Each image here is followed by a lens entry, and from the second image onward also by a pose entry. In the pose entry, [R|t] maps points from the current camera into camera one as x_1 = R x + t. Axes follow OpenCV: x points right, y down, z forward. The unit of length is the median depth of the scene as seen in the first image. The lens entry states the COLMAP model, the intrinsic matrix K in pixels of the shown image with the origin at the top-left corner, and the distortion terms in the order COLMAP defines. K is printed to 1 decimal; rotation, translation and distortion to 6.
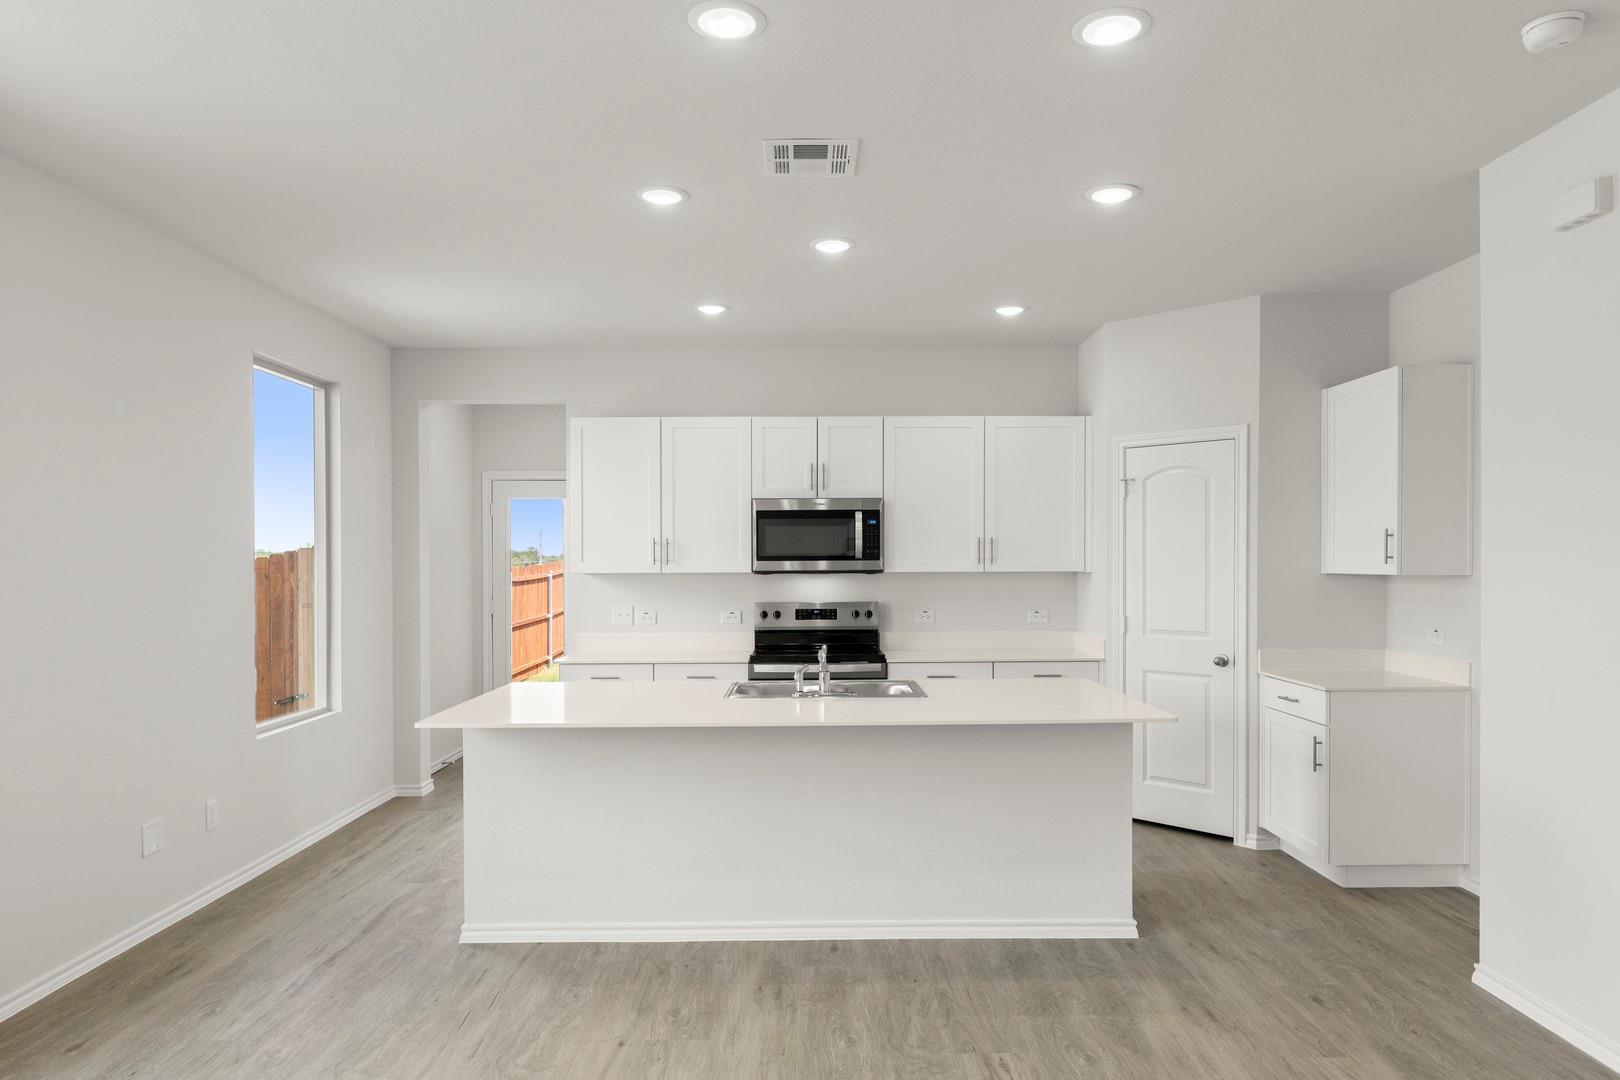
lens RADIAL K [[1027.7, 0, 796.4], [0, 1027.7, 541.8], [0, 0, 1]] dist [-0.000984, -0.000622]
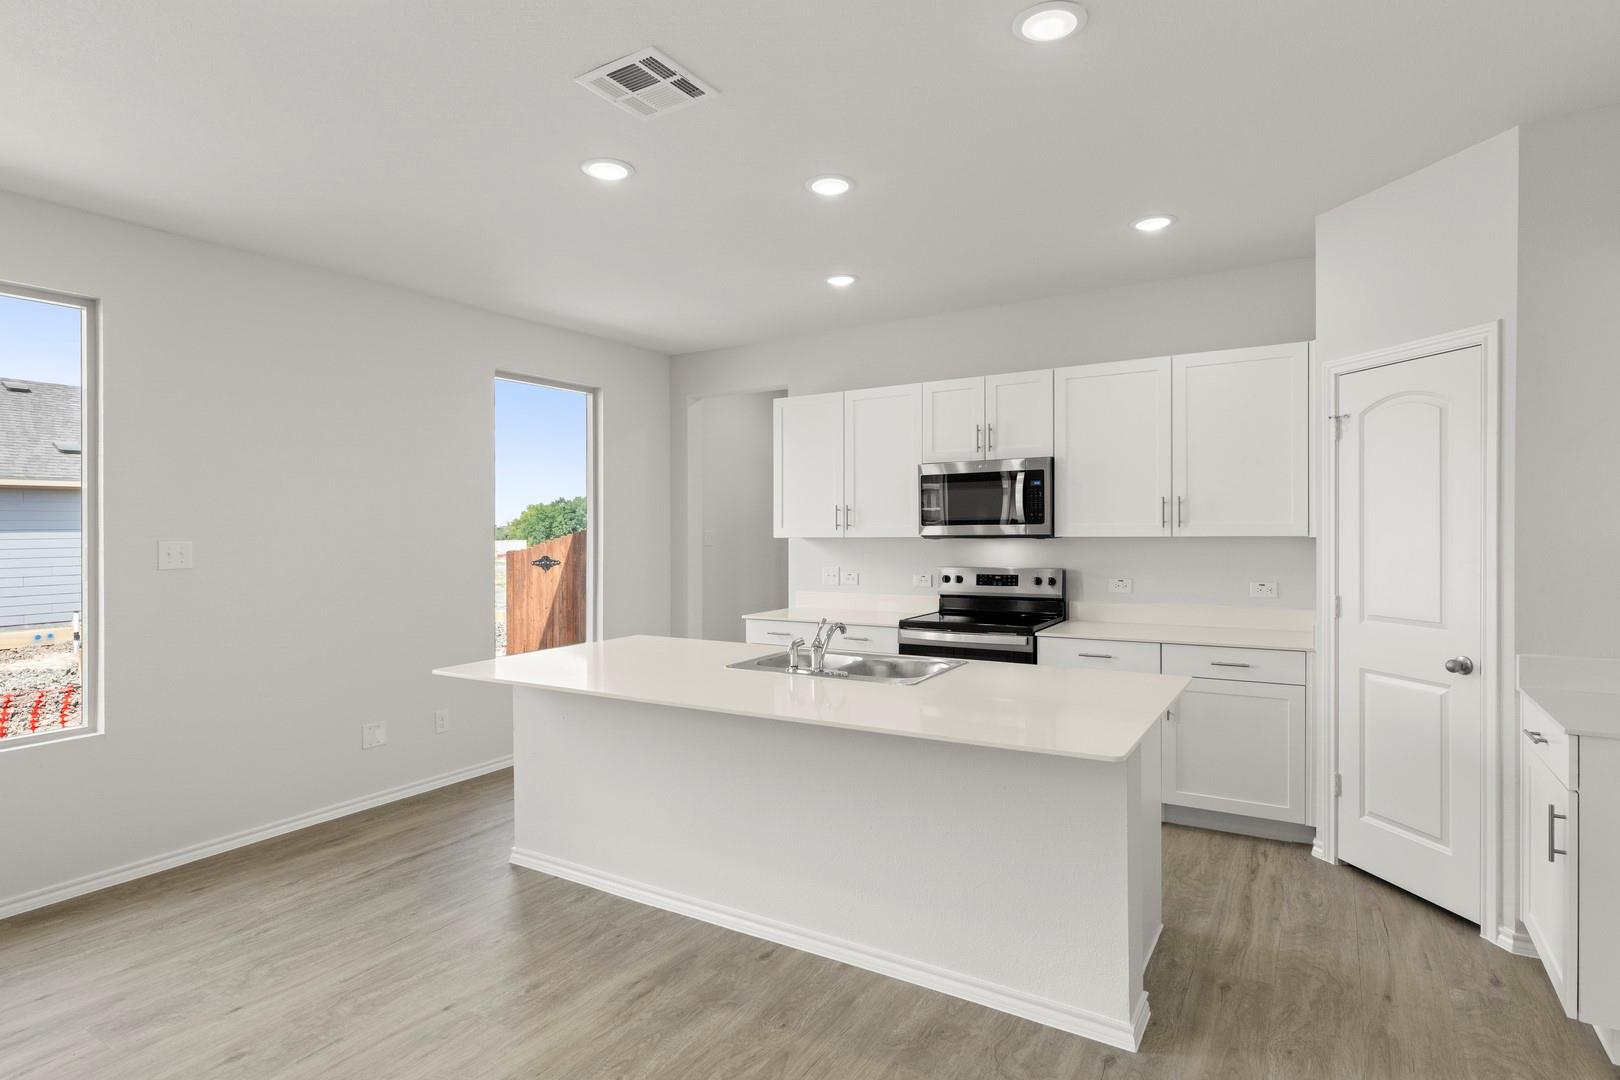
lens RADIAL K [[828.0, 0, 799.0], [0, 828.0, 511.8], [0, 0, 1]] dist [-0.000249, -0.000821]
pose [[0.850838, -0.014845, -0.525219, 0.336568], [0.017369, 0.999849, -0.000124, 0.003896], [0.525142, -0.009017, 0.850967, 0.296623]]
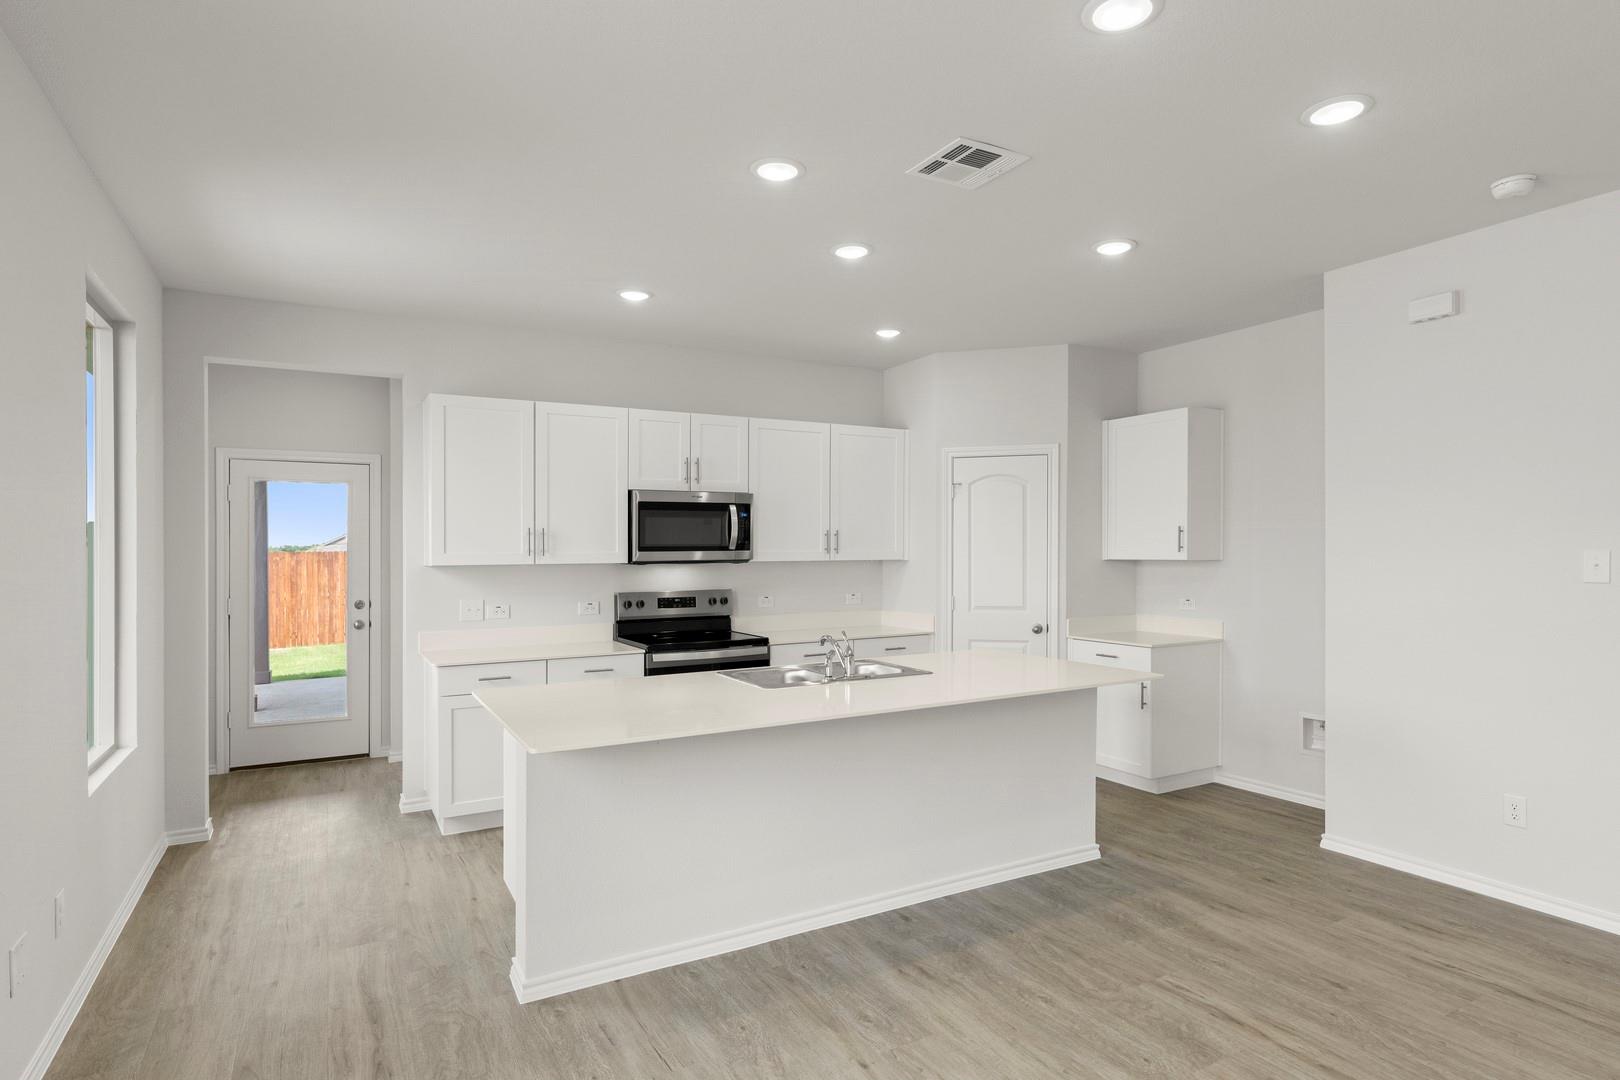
lens RADIAL K [[874.1, 0, 818.5], [0, 874.1, 540.9], [0, 0, 1]] dist [0.001196, 0.001160]
pose [[0.871441, 0.003772, 0.490486, -0.360346], [-0.006338, 0.999974, 0.003571, 0.004990], [-0.490460, -0.006220, 0.871442, 0.197670]]
